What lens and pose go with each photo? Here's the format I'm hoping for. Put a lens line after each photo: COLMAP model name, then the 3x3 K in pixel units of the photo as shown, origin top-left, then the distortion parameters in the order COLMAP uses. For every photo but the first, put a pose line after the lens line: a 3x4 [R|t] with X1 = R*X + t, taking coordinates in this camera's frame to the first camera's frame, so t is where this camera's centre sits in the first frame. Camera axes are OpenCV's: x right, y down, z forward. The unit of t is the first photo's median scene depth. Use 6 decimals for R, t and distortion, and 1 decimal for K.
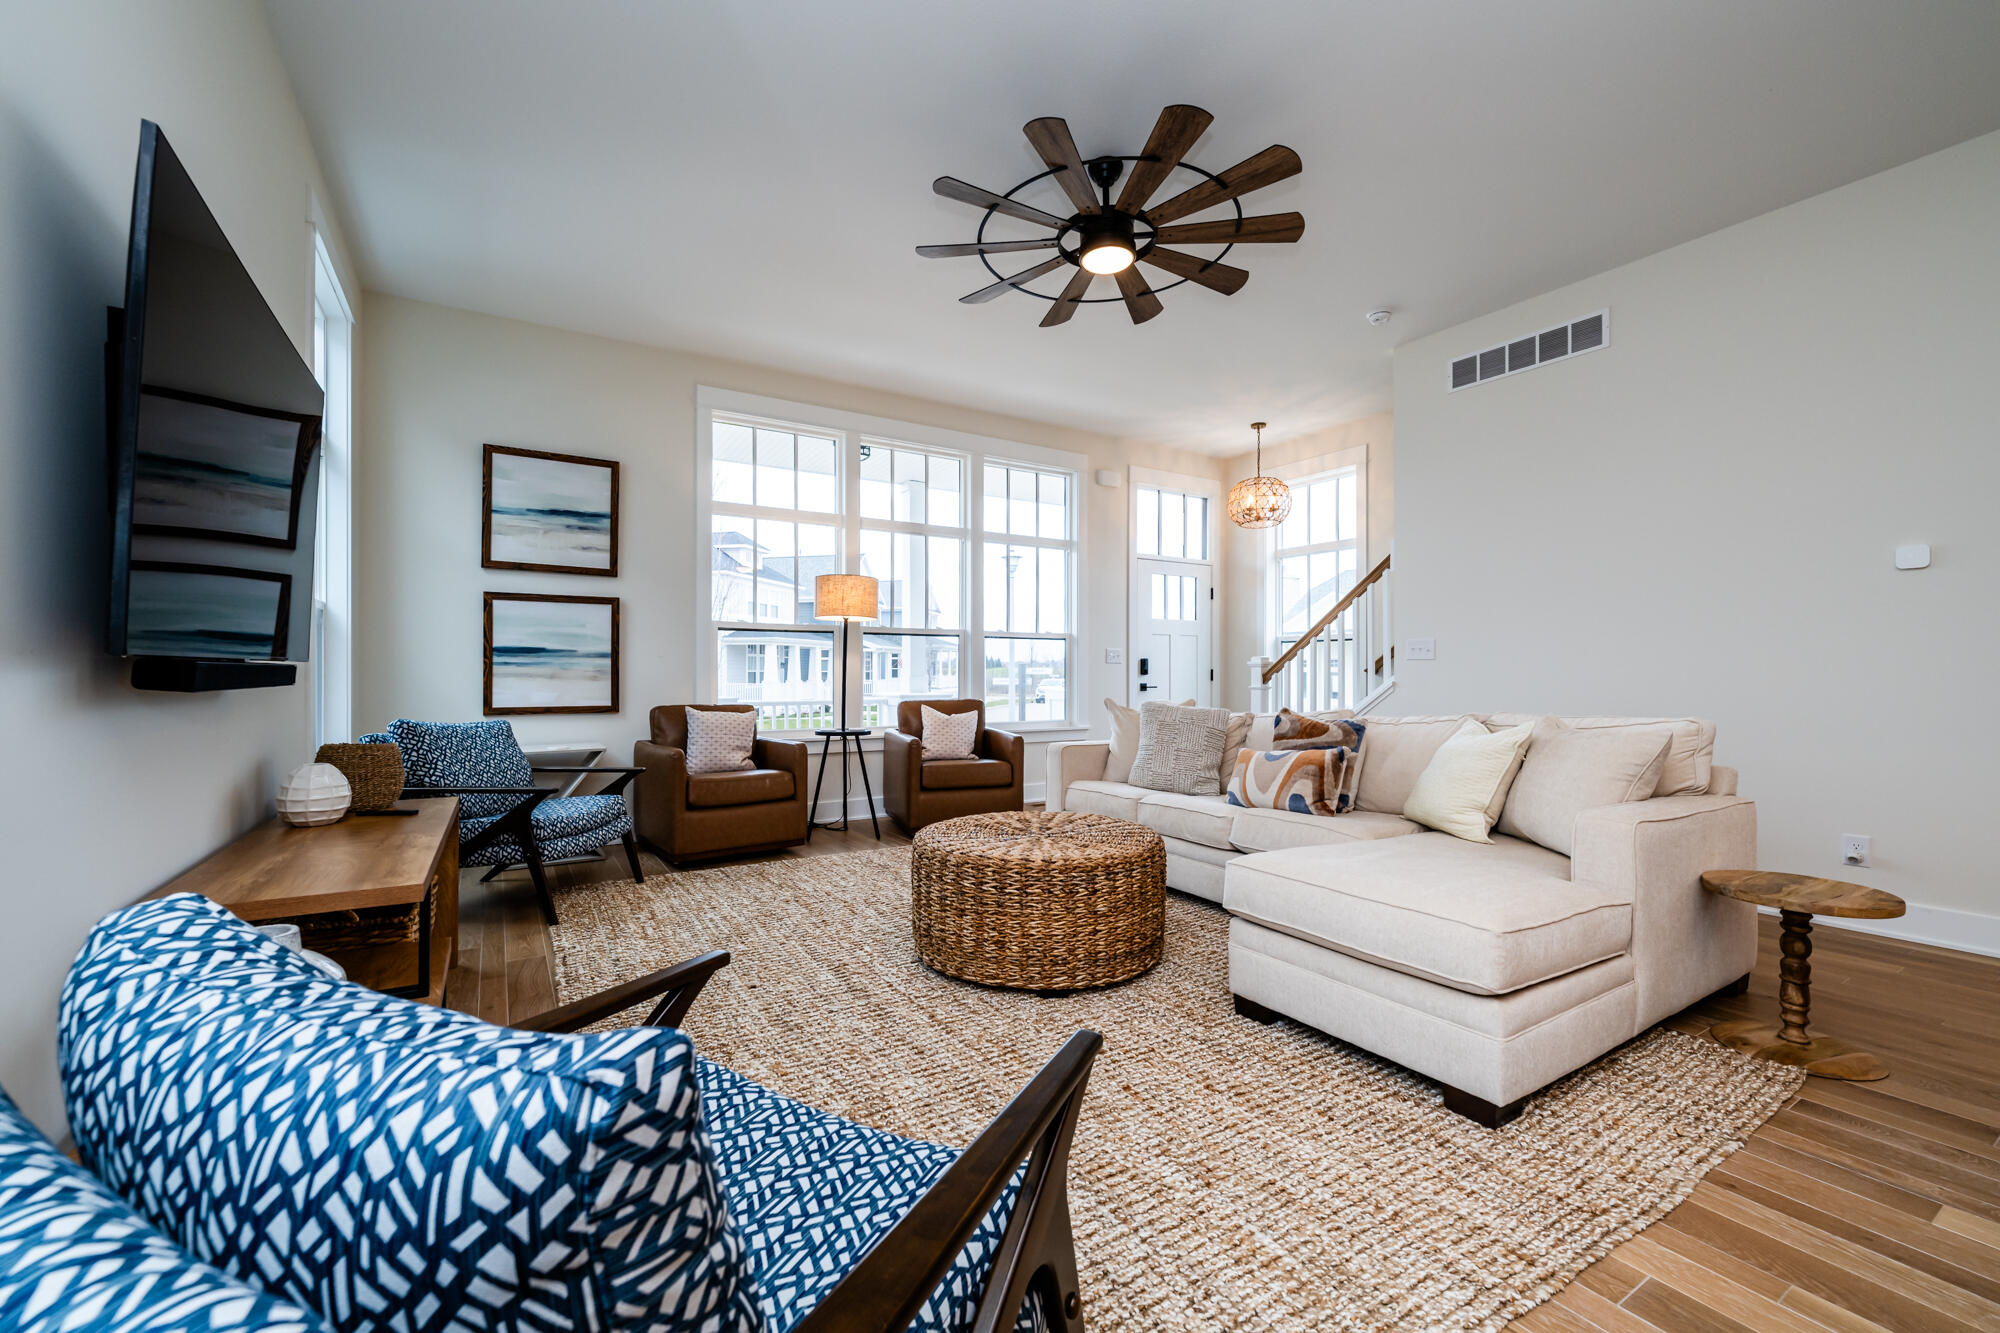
lens RADIAL K [[808.8, 0, 1008.6], [0, 808.8, 666.9], [0, 0, 1]] dist [-0.002630, 0.001094]
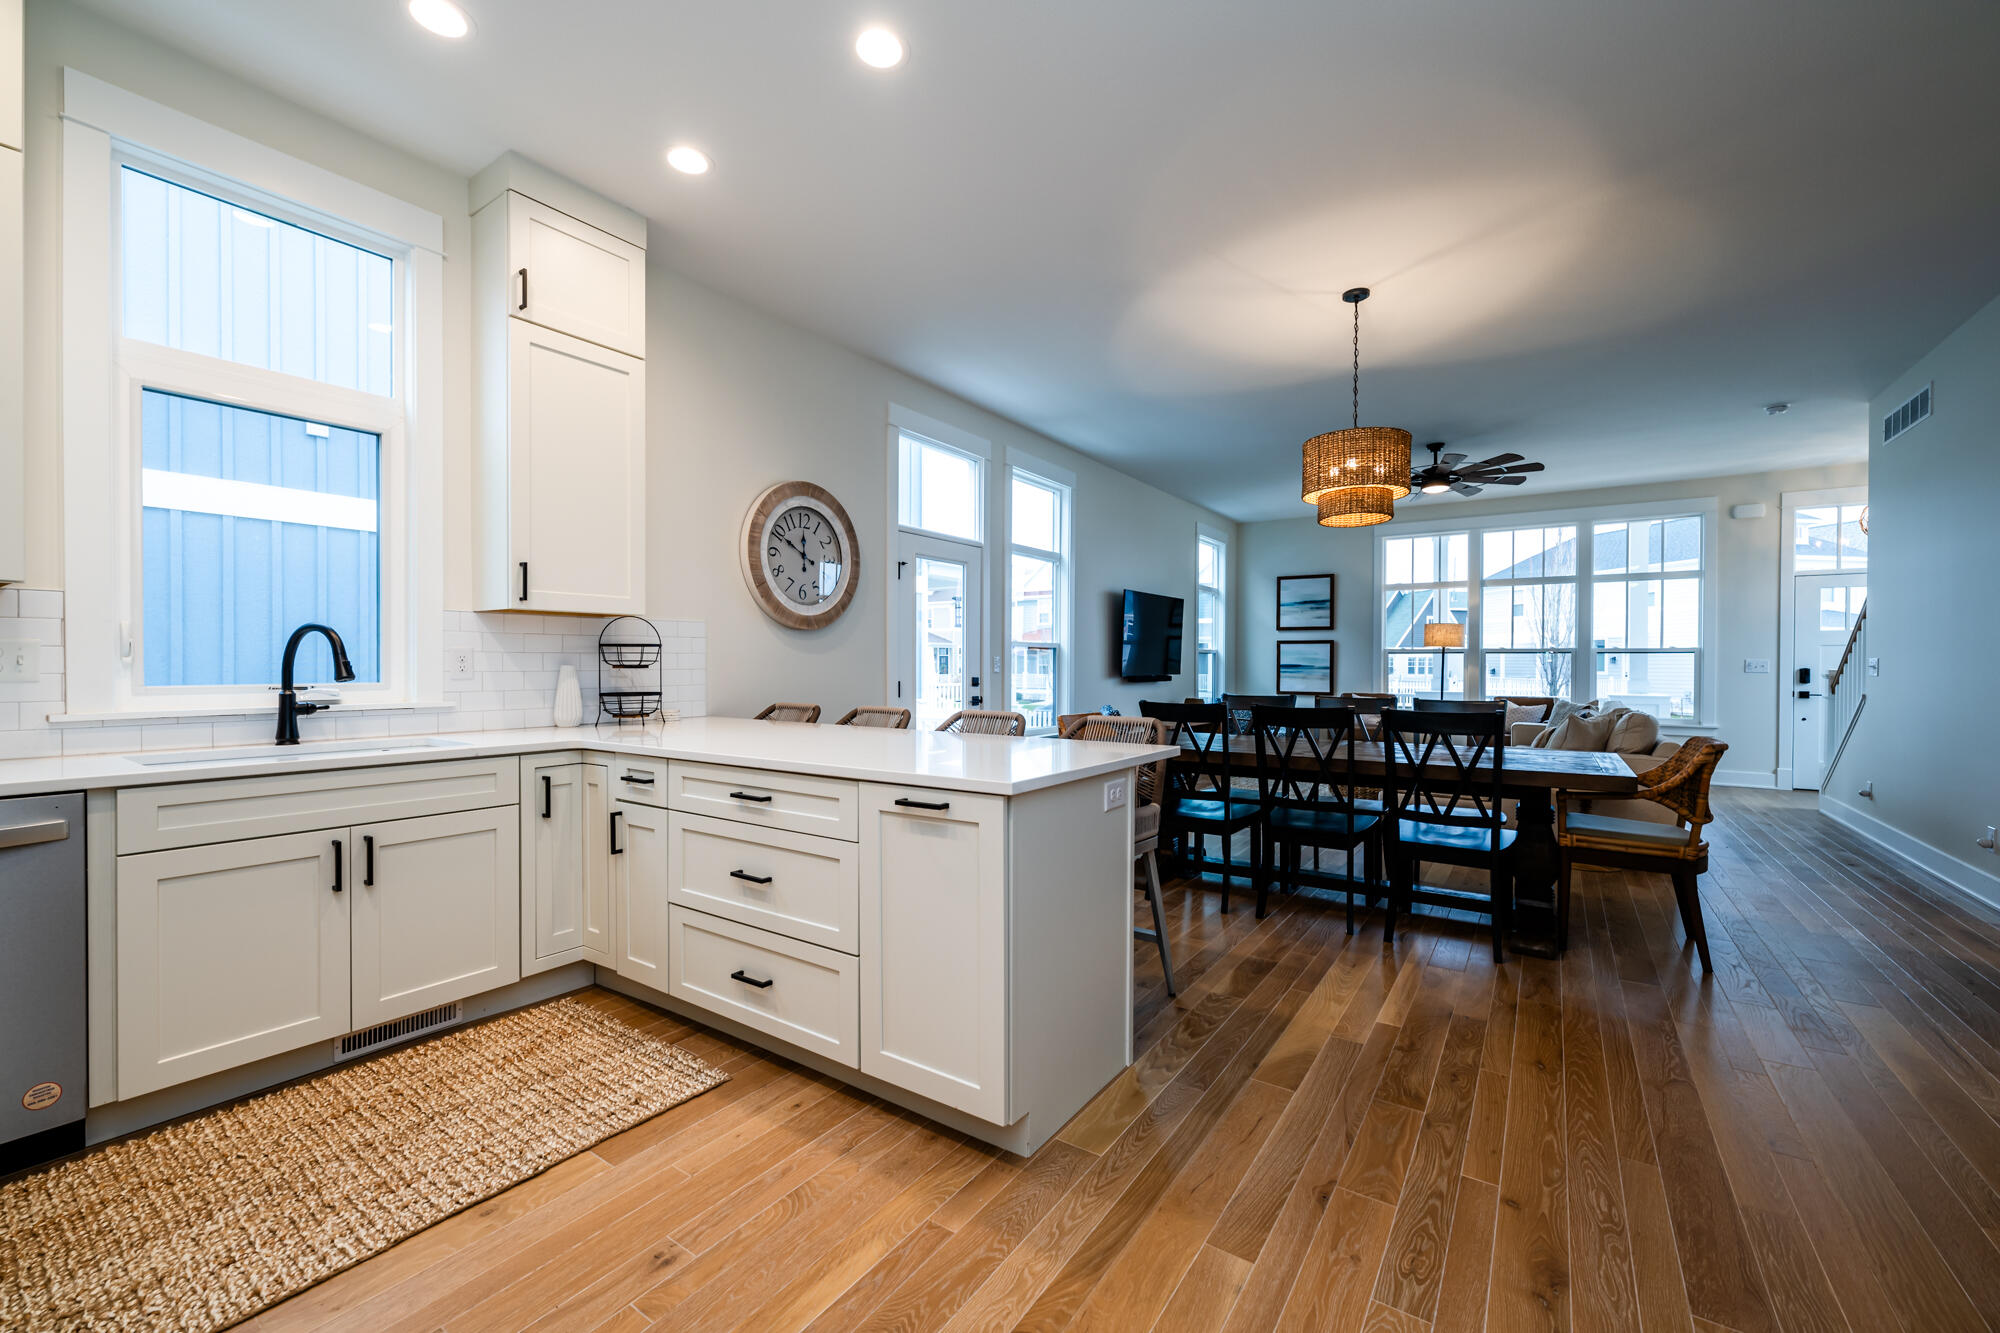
lens RADIAL K [[808.8, 0, 1009.3], [0, 808.8, 671.1], [0, 0, 1]] dist [-0.002630, 0.001094]
pose [[0.418826, 0.009566, -0.908016, 0.924164], [0.003278, 0.999922, 0.012047, -0.030171], [0.908061, -0.008022, 0.418762, -0.542047]]
